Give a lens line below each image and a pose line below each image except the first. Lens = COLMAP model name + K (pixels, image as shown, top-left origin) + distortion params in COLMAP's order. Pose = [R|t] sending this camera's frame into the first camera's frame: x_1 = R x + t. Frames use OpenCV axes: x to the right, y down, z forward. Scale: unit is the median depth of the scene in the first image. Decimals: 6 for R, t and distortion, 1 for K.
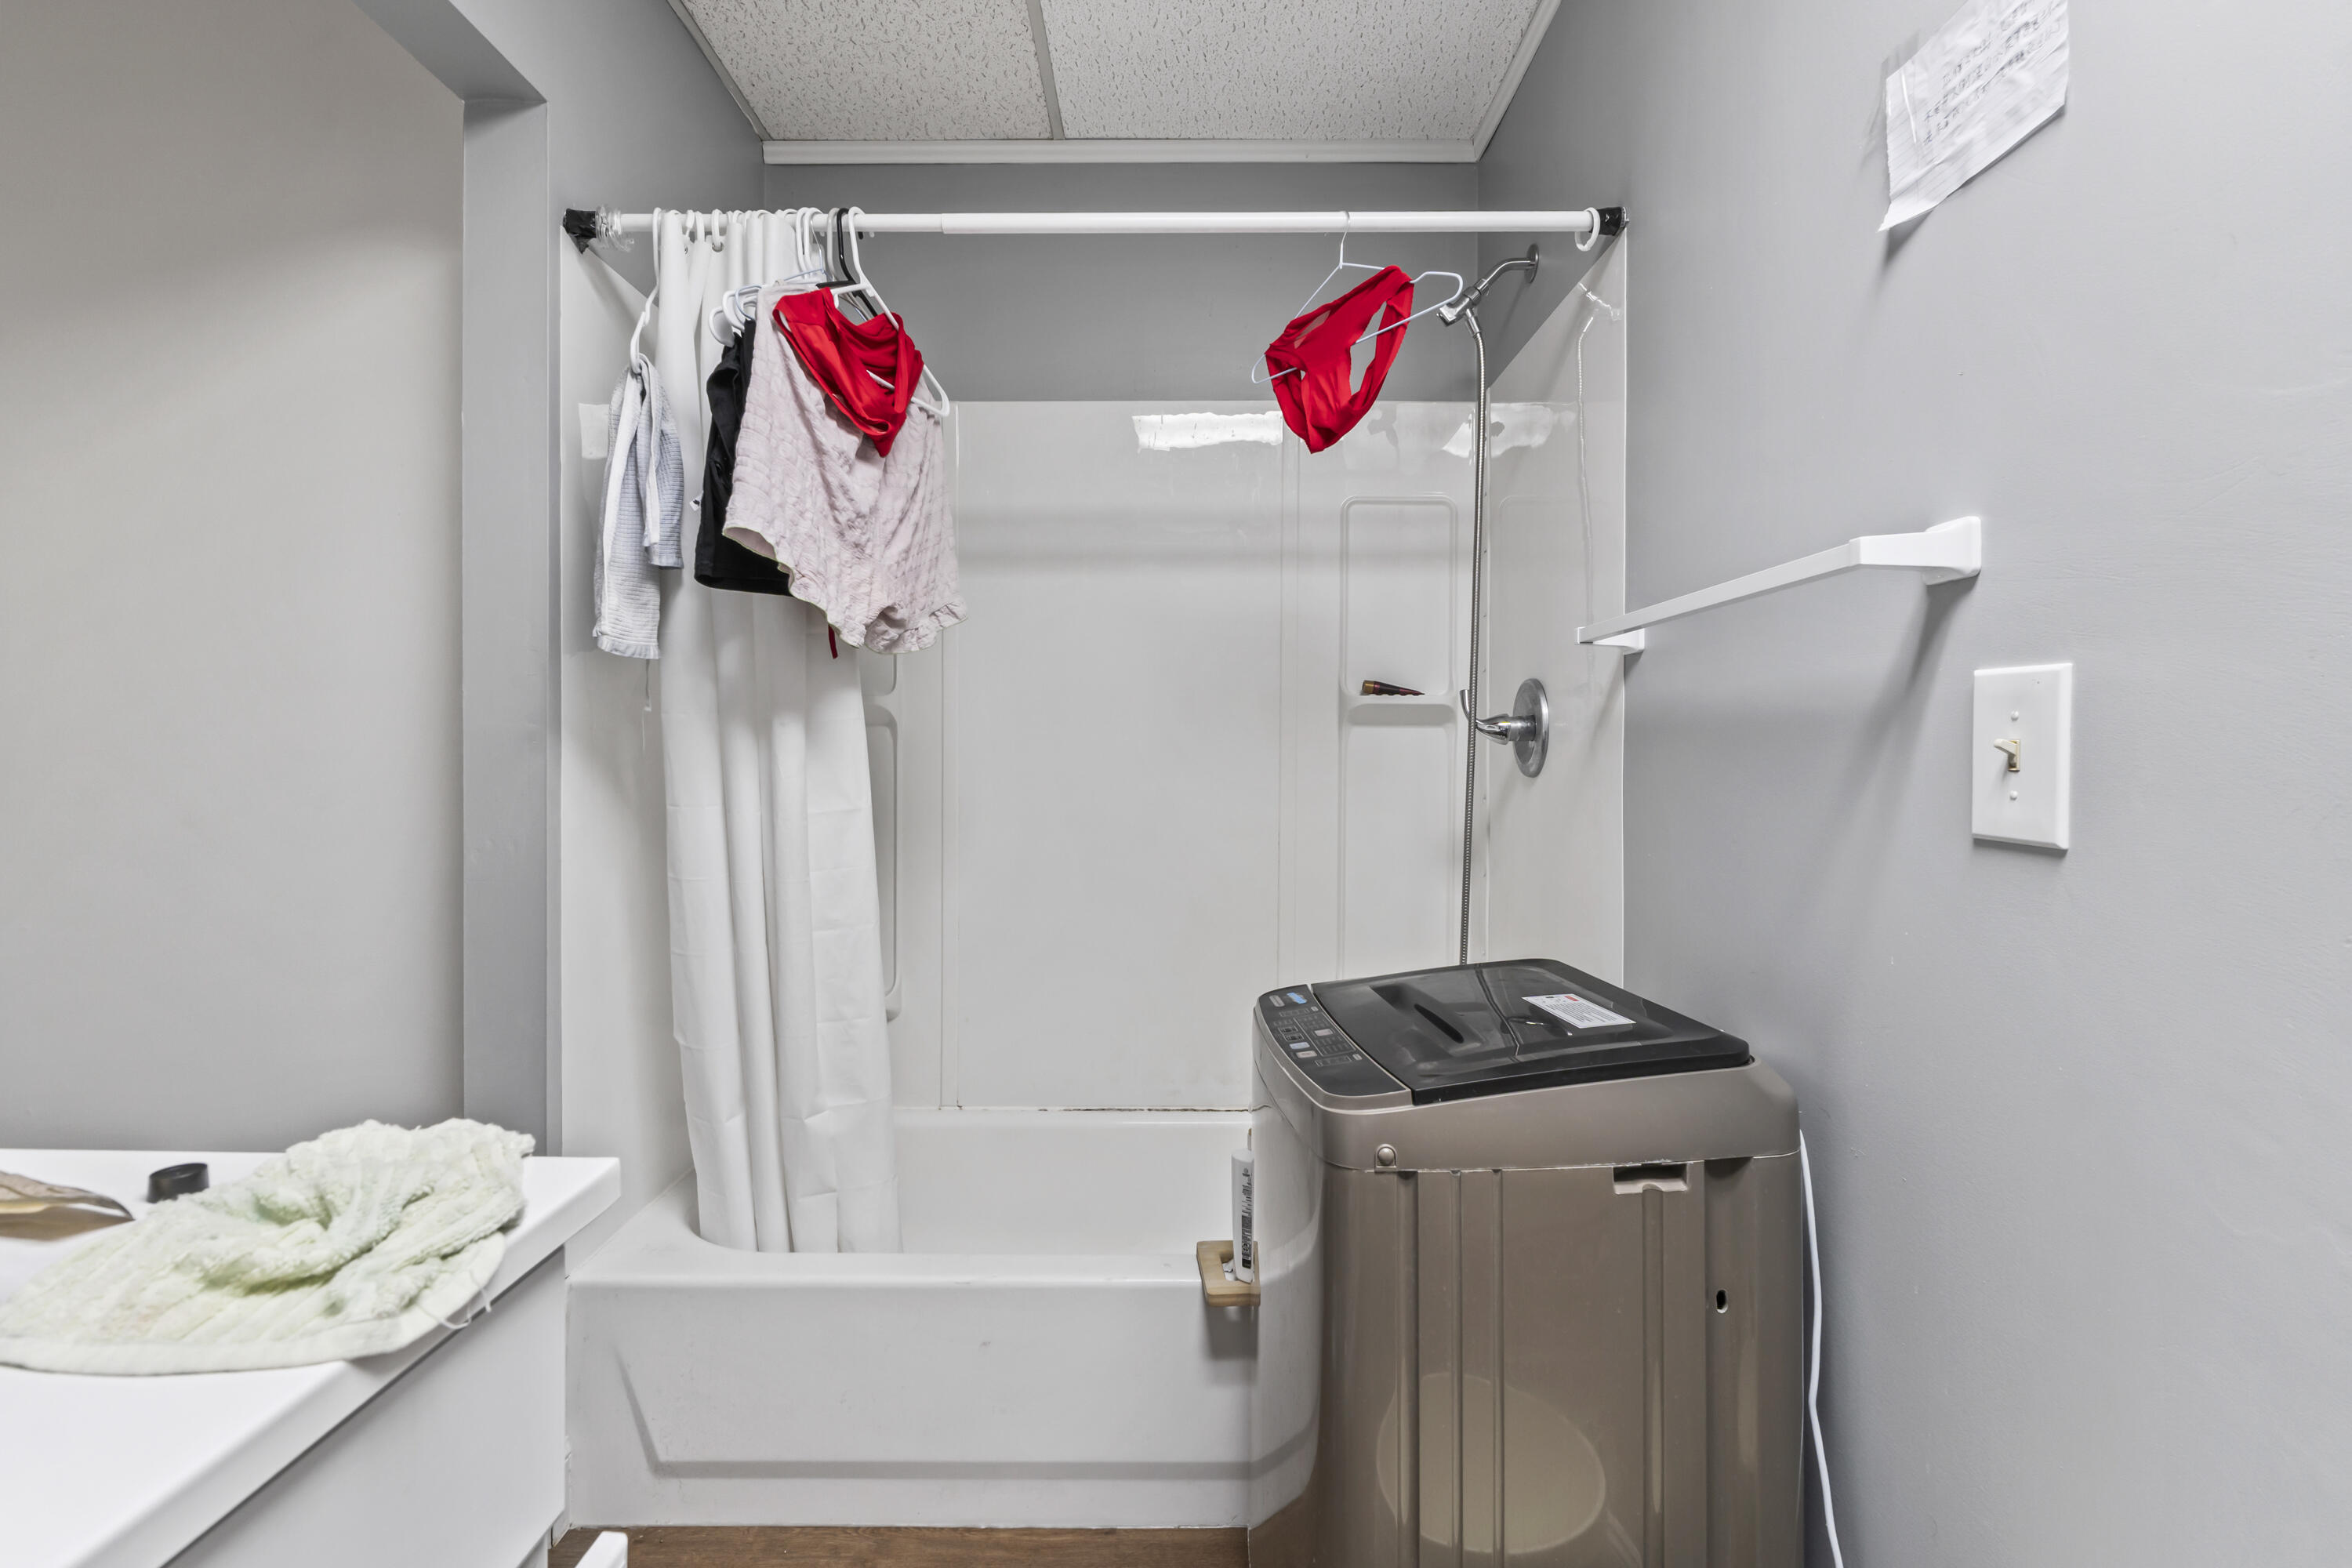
lens RADIAL K [[1062.2, 0, 1176.8], [0, 1062.2, 771.1], [0, 0, 1]] dist [-0.012233, 0.000177]
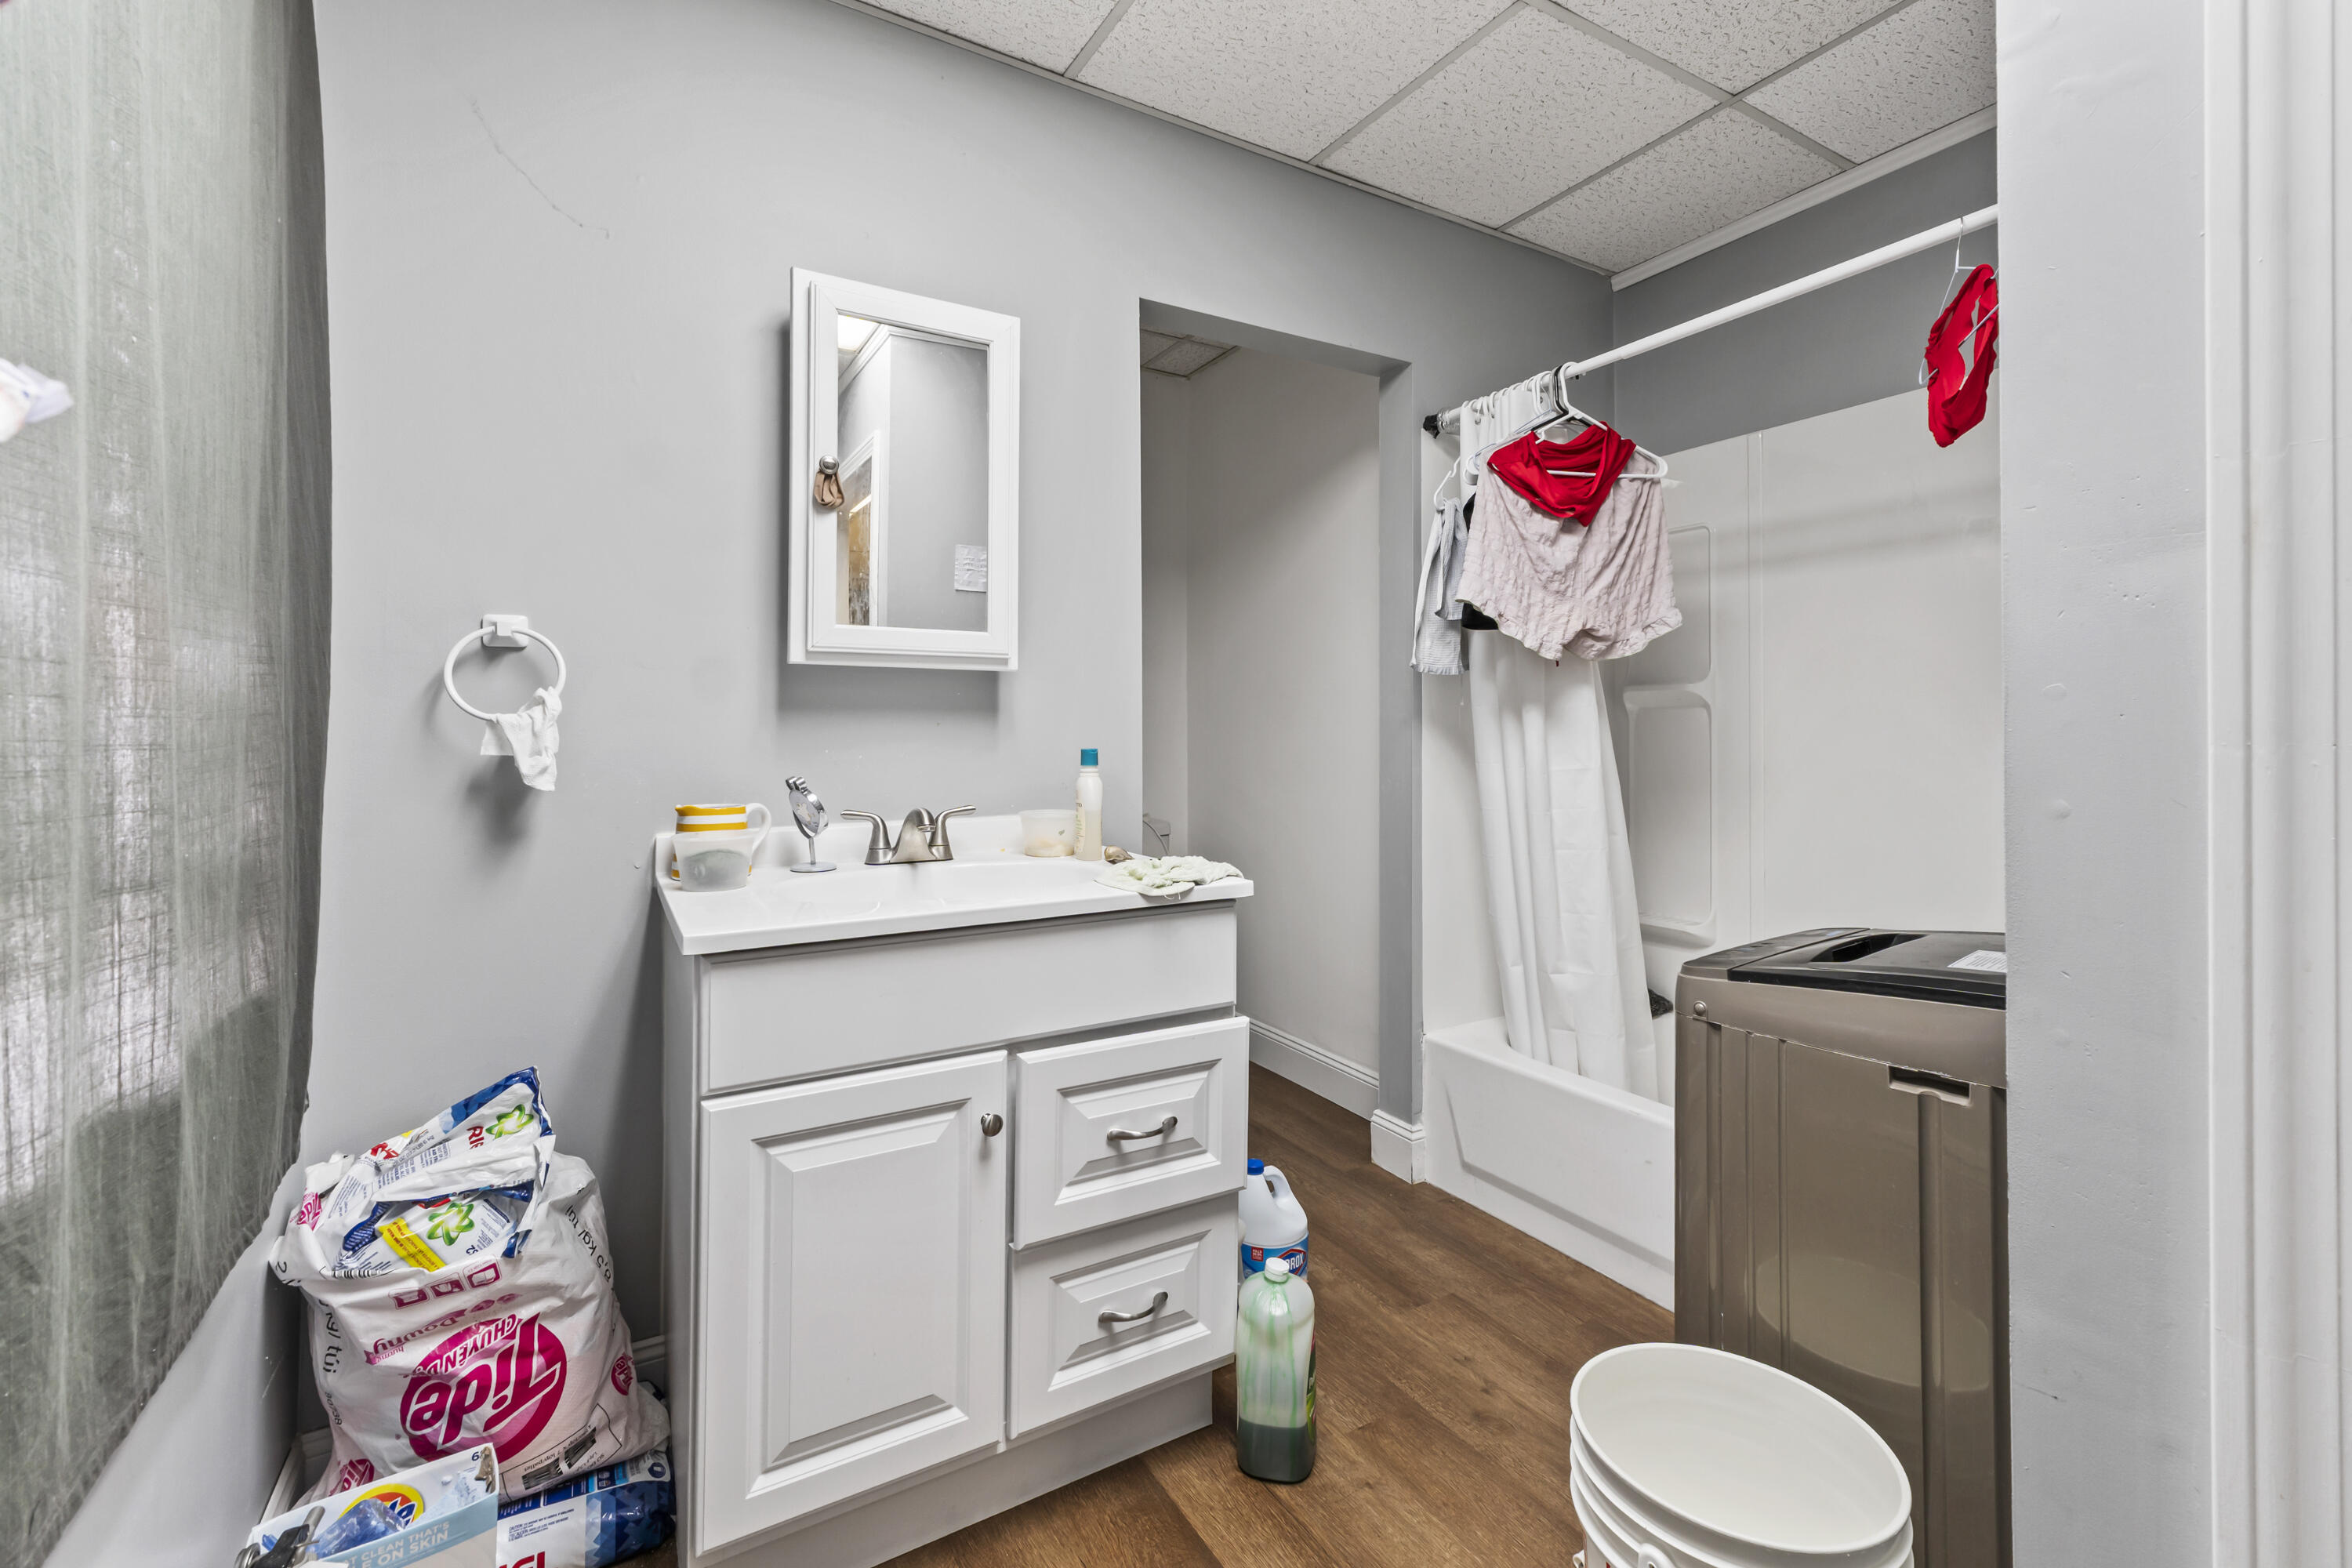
lens RADIAL K [[1000.0, 0, 1169.4], [0, 1000.0, 756.3], [0, 0, 1]] dist [-0.010449, 0.000113]
pose [[0.503403, 0.016086, -0.863902, 0.637153], [-0.008975, 0.999870, 0.013388, 0.006889], [0.864005, 0.001014, 0.503482, -0.189579]]
